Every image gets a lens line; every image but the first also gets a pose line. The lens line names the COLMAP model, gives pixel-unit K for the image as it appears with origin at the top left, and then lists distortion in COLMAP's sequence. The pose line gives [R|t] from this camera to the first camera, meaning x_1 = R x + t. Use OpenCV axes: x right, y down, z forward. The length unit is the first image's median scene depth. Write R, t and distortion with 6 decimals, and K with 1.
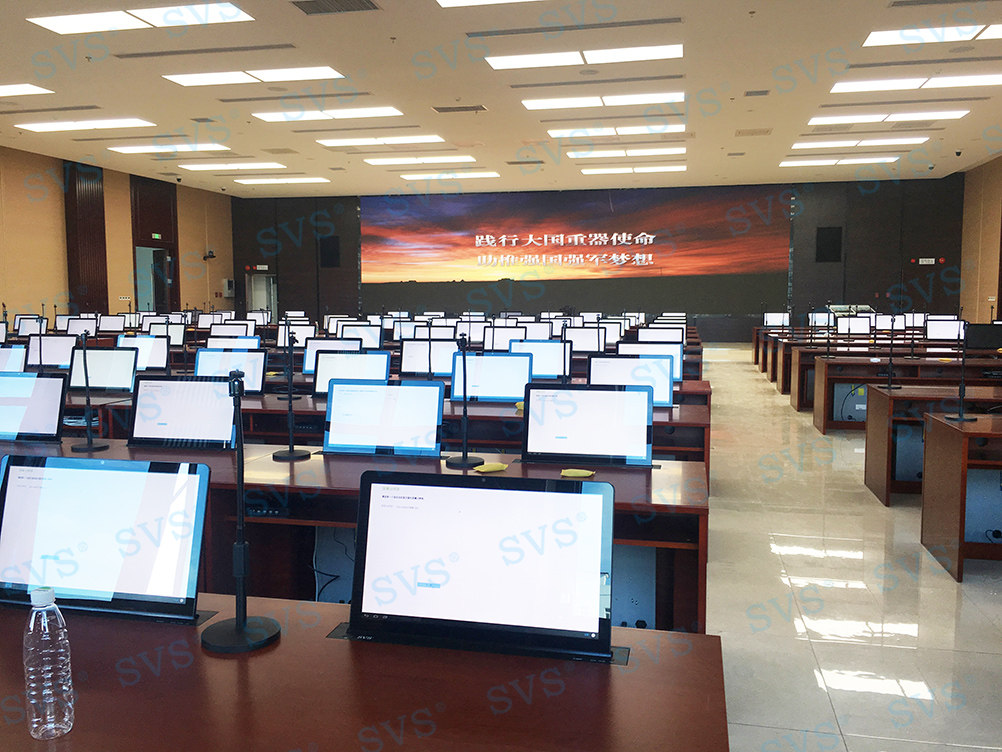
lens RADIAL K [[864.0, 0, 501.0], [0, 864.0, 376.0], [0, 0, 1]] dist [0.035860, -0.015709]
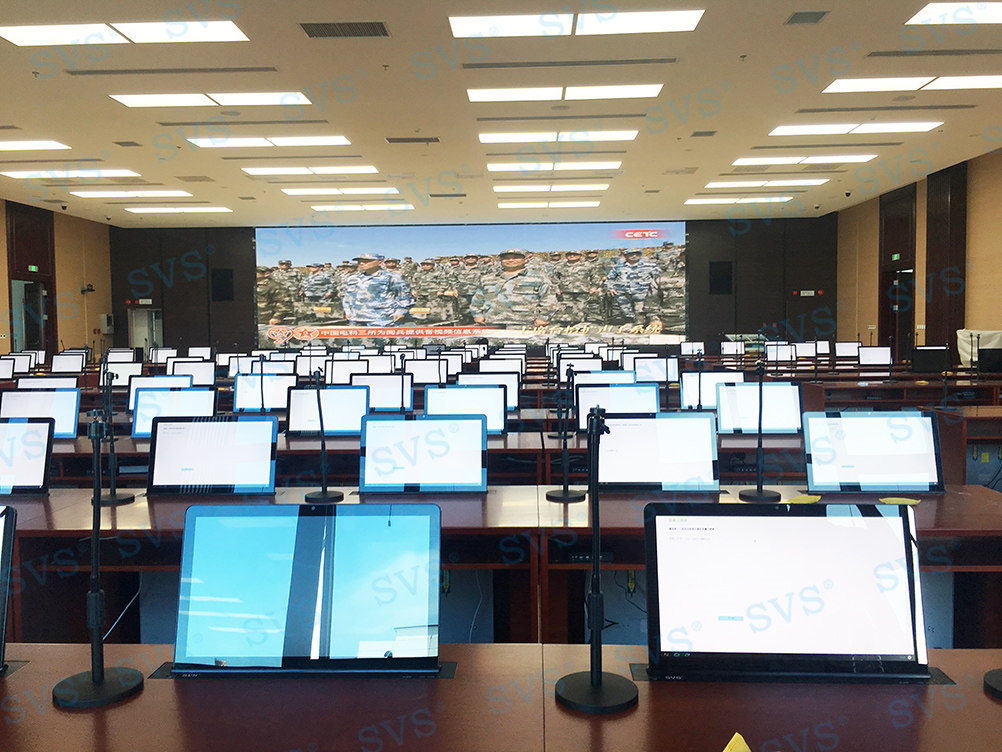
lens RADIAL K [[853.0, 0, 499.1], [0, 853.0, 412.2], [0, 0, 1]] dist [0.027477, -0.005533]
pose [[0.983946, -0.027804, 0.176286, -0.131762], [0.026894, 0.999610, 0.007550, -0.002660], [-0.176427, -0.002688, 0.984310, 0.021309]]
